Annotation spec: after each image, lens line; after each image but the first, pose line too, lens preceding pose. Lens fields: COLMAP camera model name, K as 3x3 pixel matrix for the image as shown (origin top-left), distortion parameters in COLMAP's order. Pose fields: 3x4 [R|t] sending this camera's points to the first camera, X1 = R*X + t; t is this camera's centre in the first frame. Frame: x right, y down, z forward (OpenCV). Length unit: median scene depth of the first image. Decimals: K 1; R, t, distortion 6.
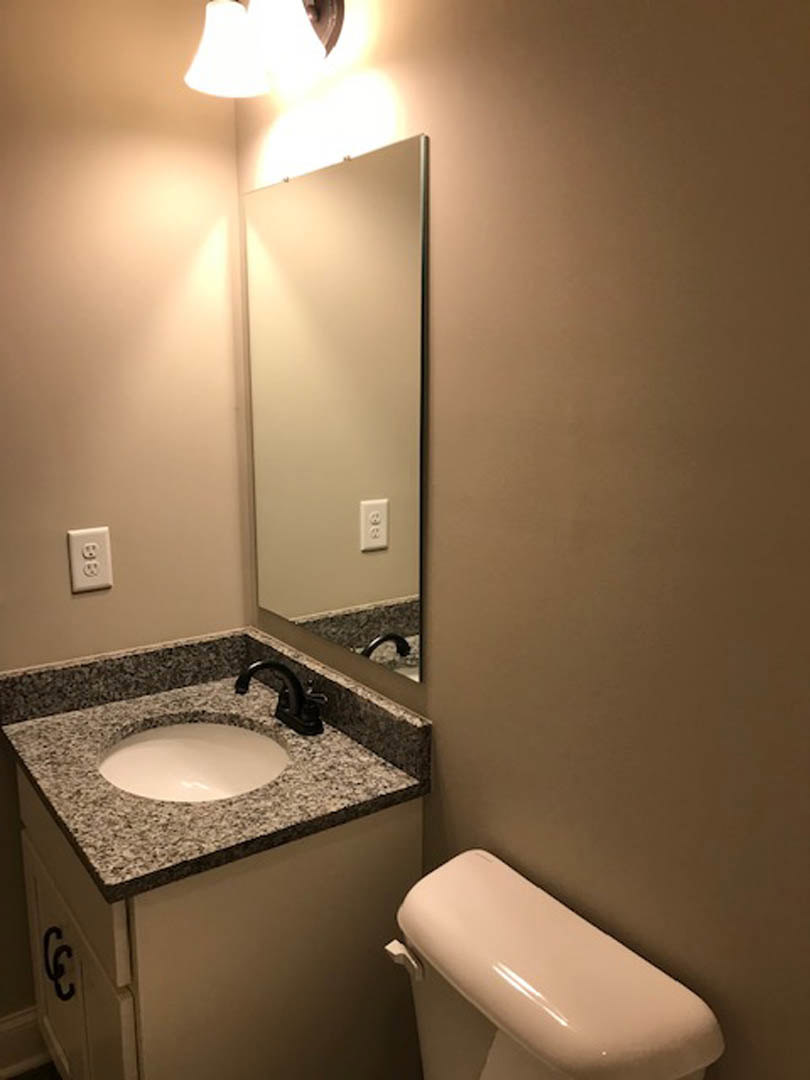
lens RADIAL K [[875.9, 0, 405.0], [0, 875.9, 540.0], [0, 0, 1]] dist [0.137523, -0.225362]
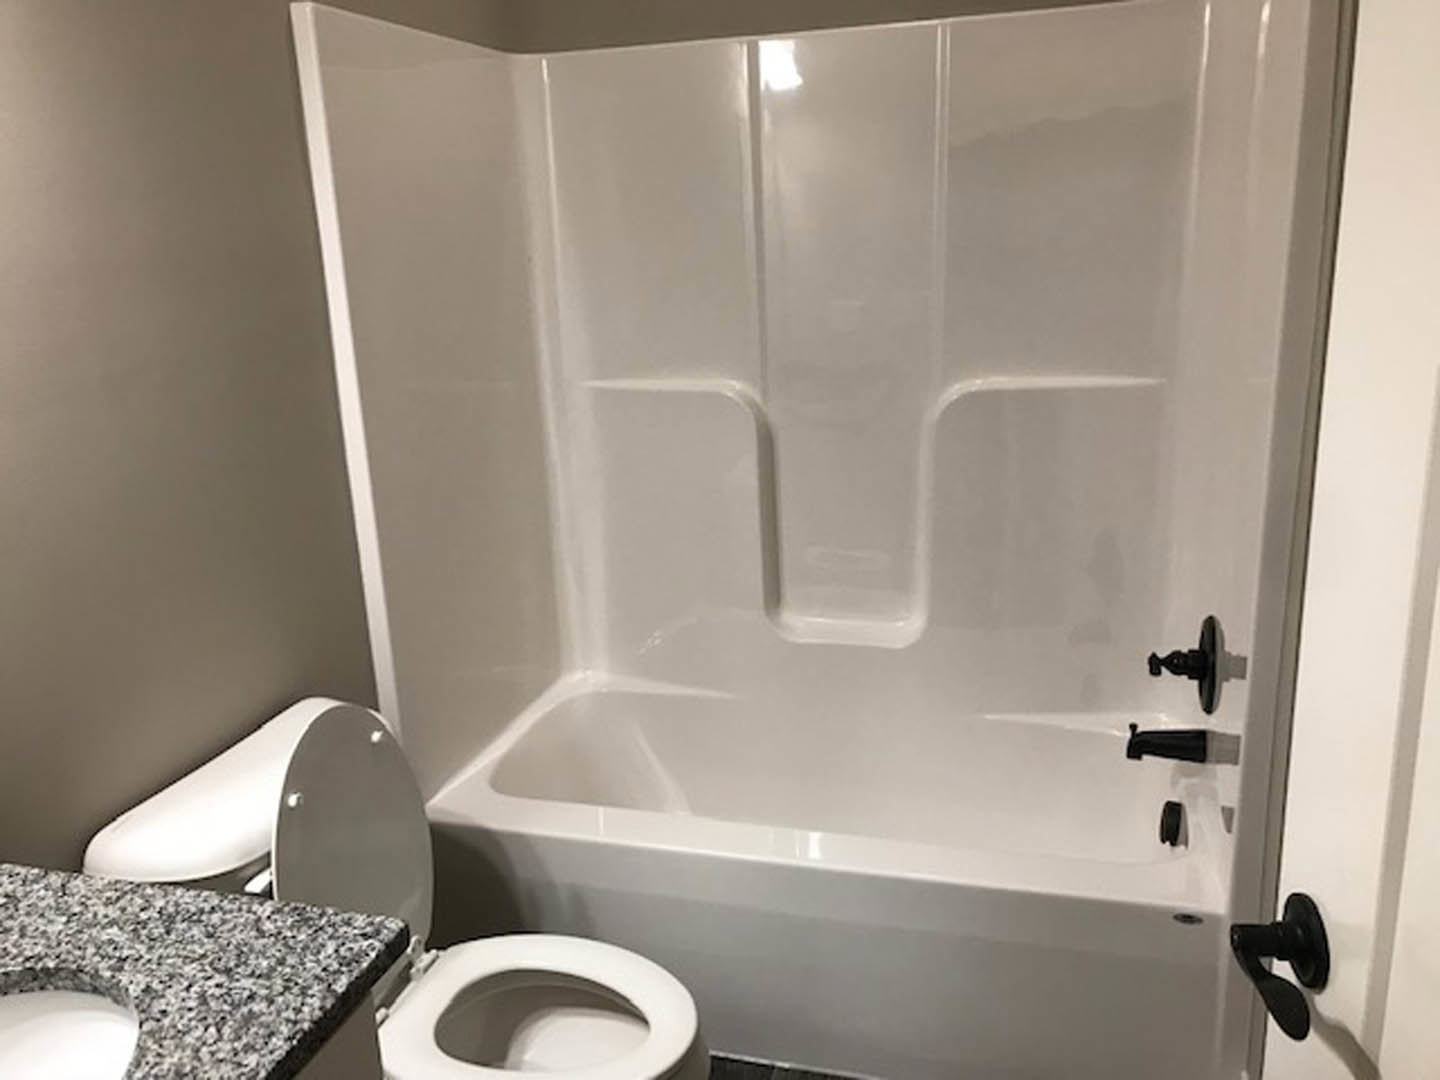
lens RADIAL K [[1167.8, 0, 716.8], [0, 1167.8, 528.7], [0, 0, 1]] dist [0.137523, -0.225362]
pose [[-0.622828, -0.173878, 0.762792, -1.021283], [0.180089, 0.916945, 0.356061, -0.174779], [-0.761350, 0.359135, -0.539786, 1.066361]]
